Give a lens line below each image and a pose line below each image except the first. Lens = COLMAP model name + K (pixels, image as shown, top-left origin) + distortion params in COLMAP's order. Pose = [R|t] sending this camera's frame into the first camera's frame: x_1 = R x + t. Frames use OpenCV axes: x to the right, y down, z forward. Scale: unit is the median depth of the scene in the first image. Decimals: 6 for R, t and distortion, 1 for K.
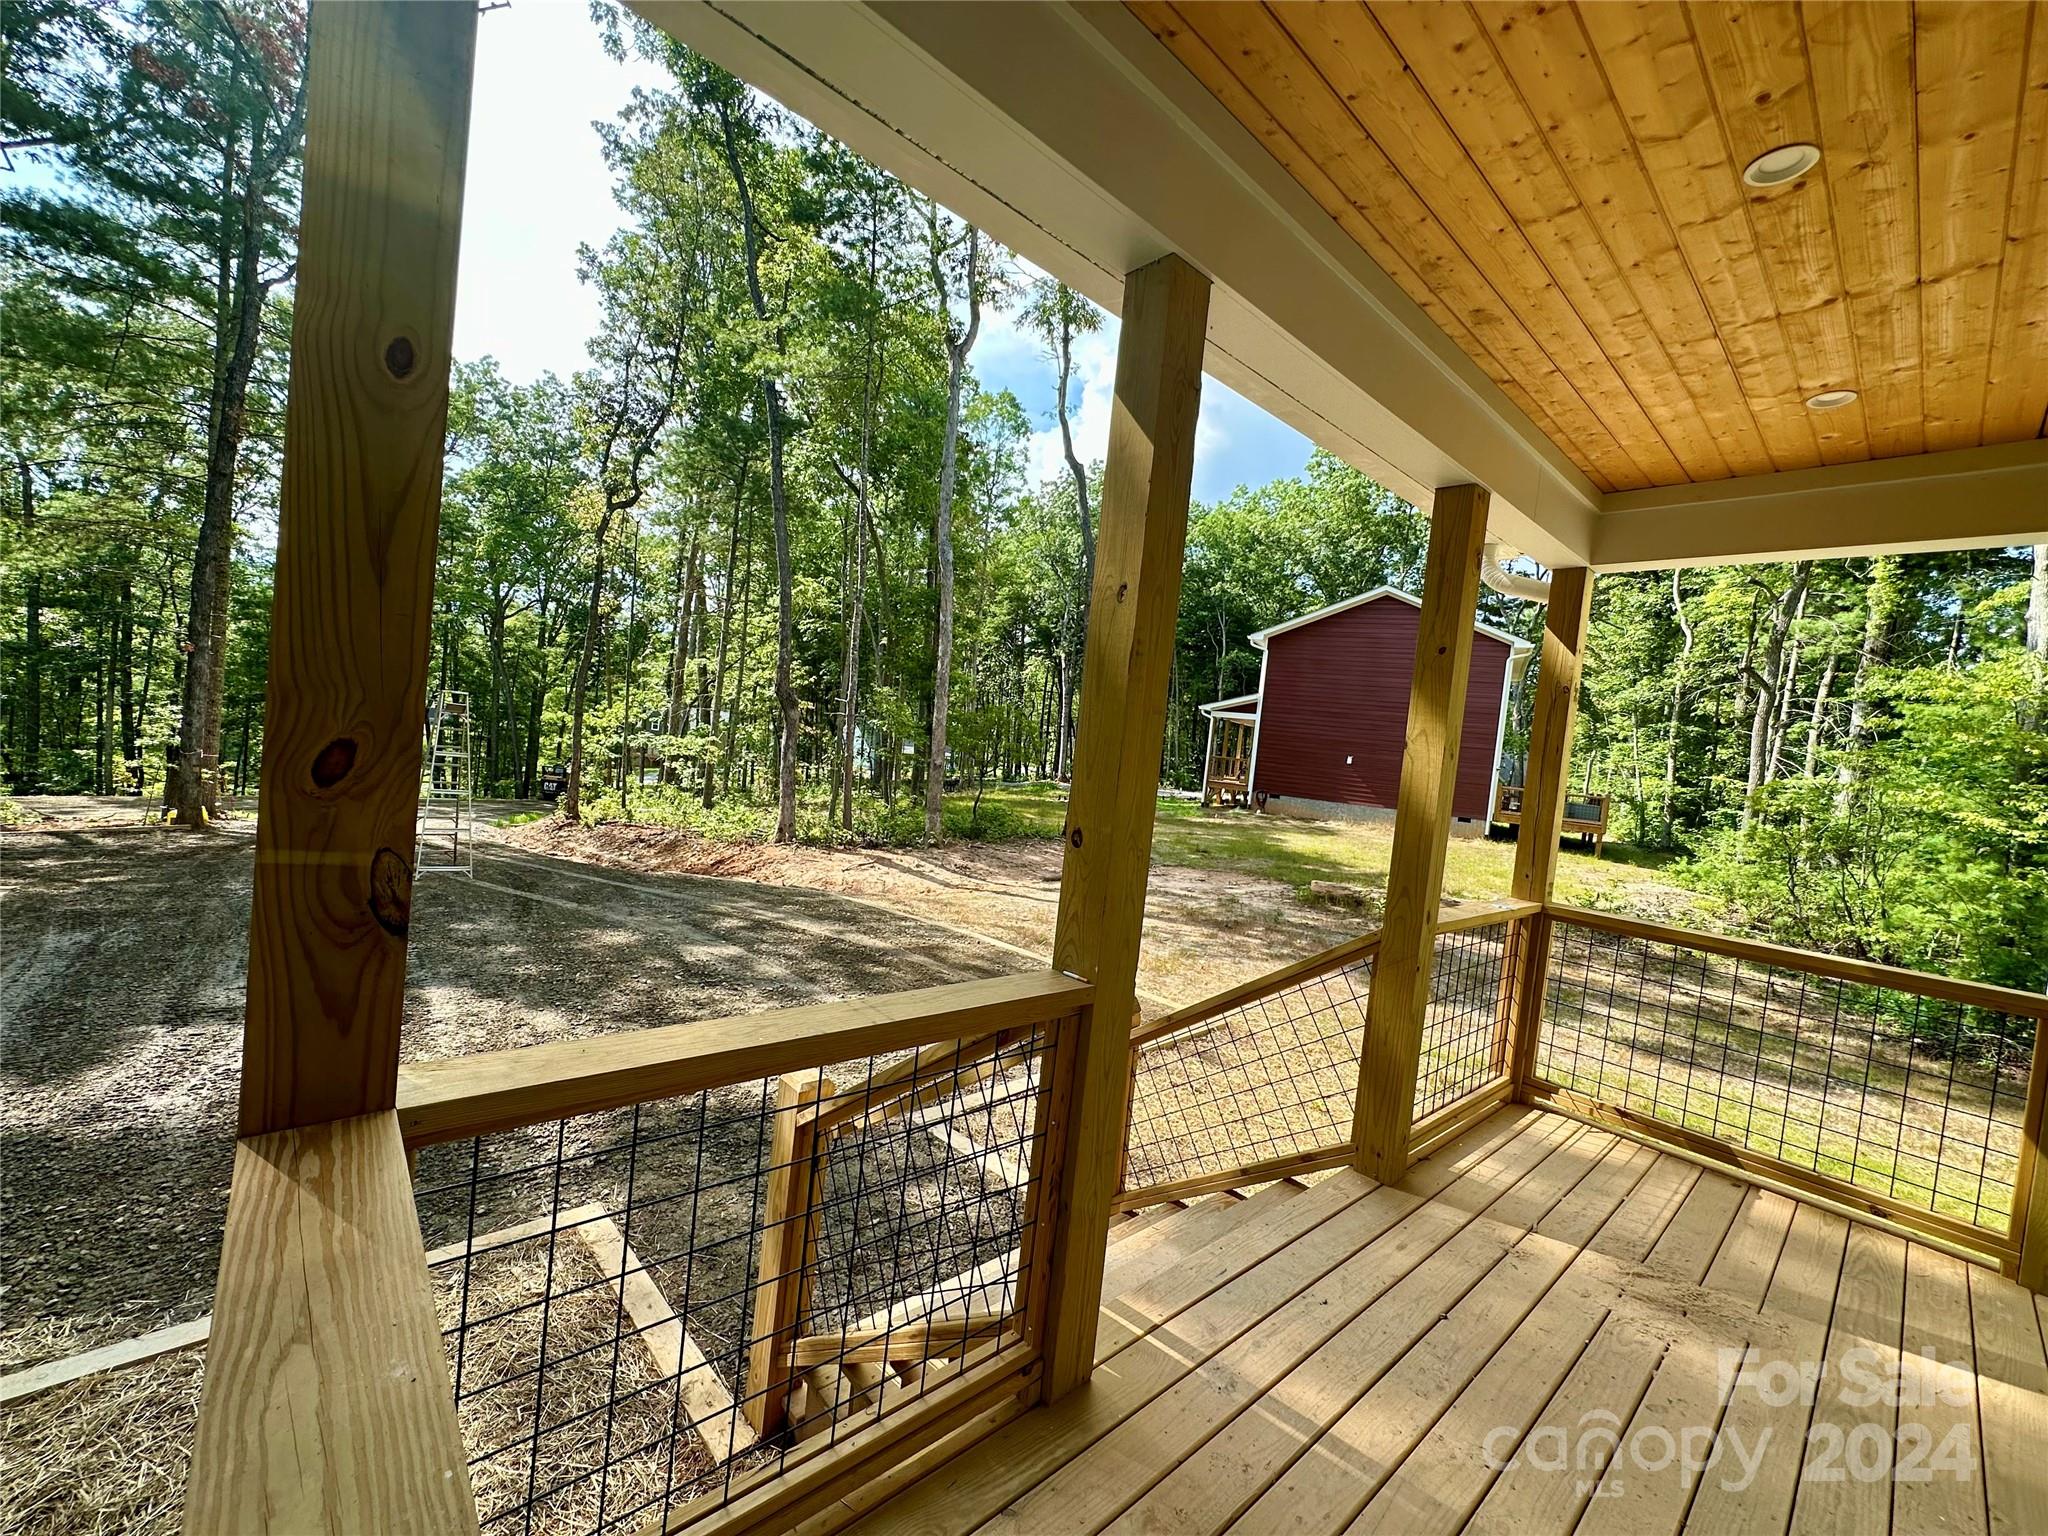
lens RADIAL K [[819.1, 0, 1024.7], [0, 819.1, 764.3], [0, 0, 1]] dist [-0.002015, -0.000387]
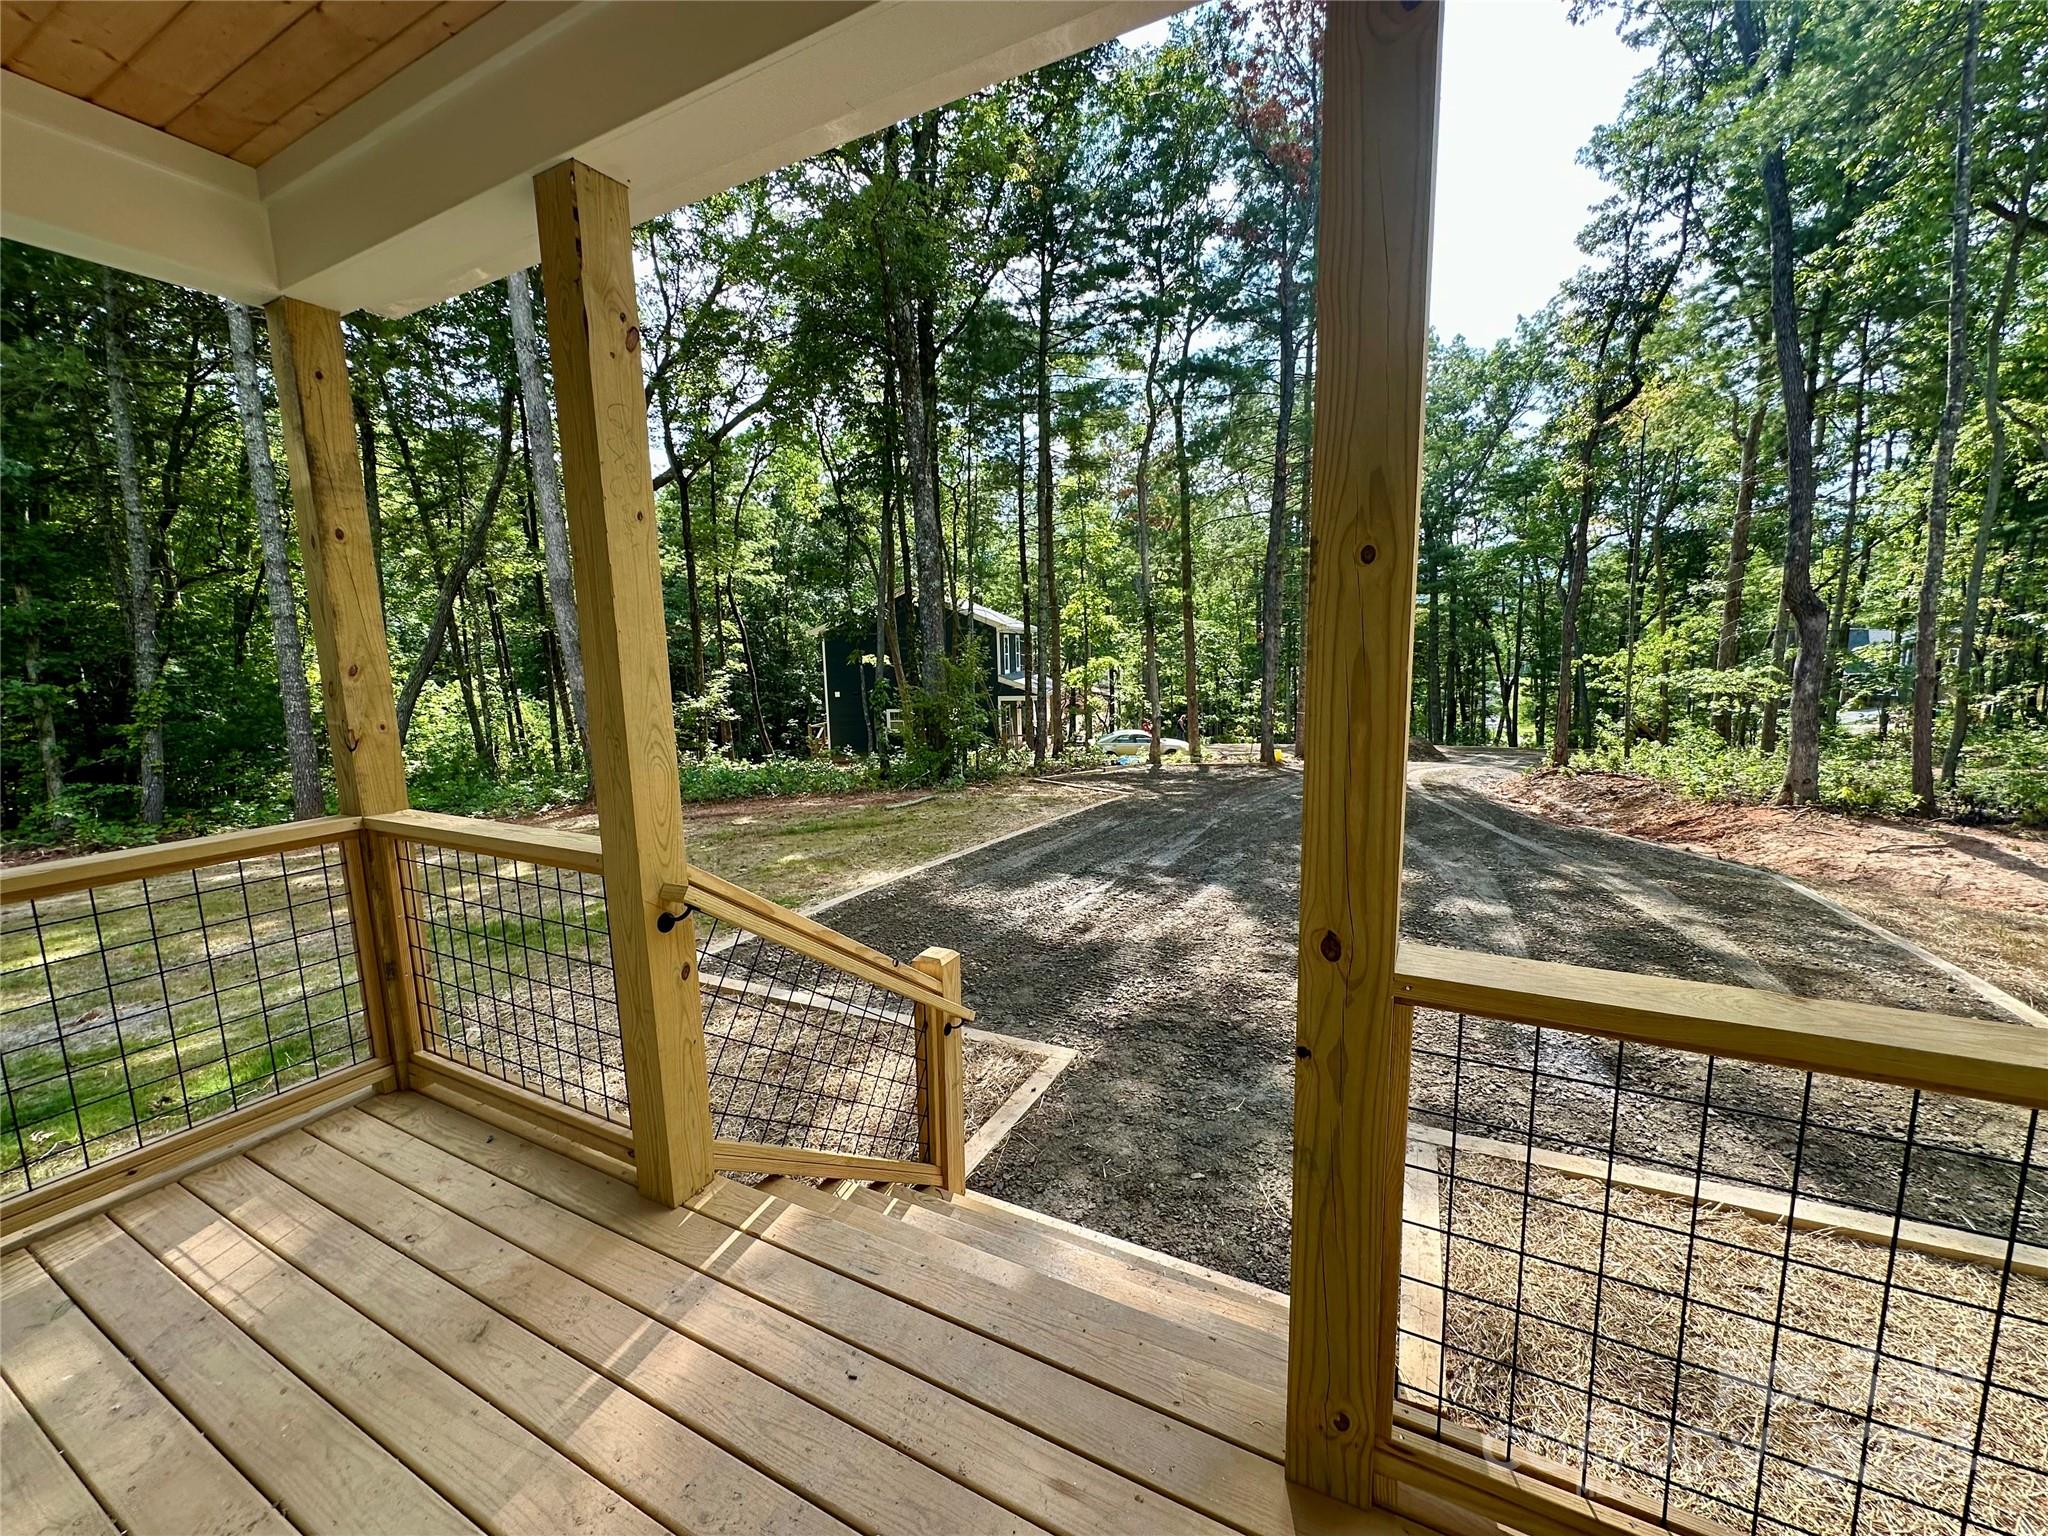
lens RADIAL K [[819.1, 0, 1024.7], [0, 819.1, 764.3], [0, 0, 1]] dist [-0.002015, -0.000387]
pose [[0.342379, 0.022976, -0.939281, 0.269044], [0.031489, 0.998859, 0.035911, 0.023636], [0.939034, -0.041872, 0.341265, 0.227531]]
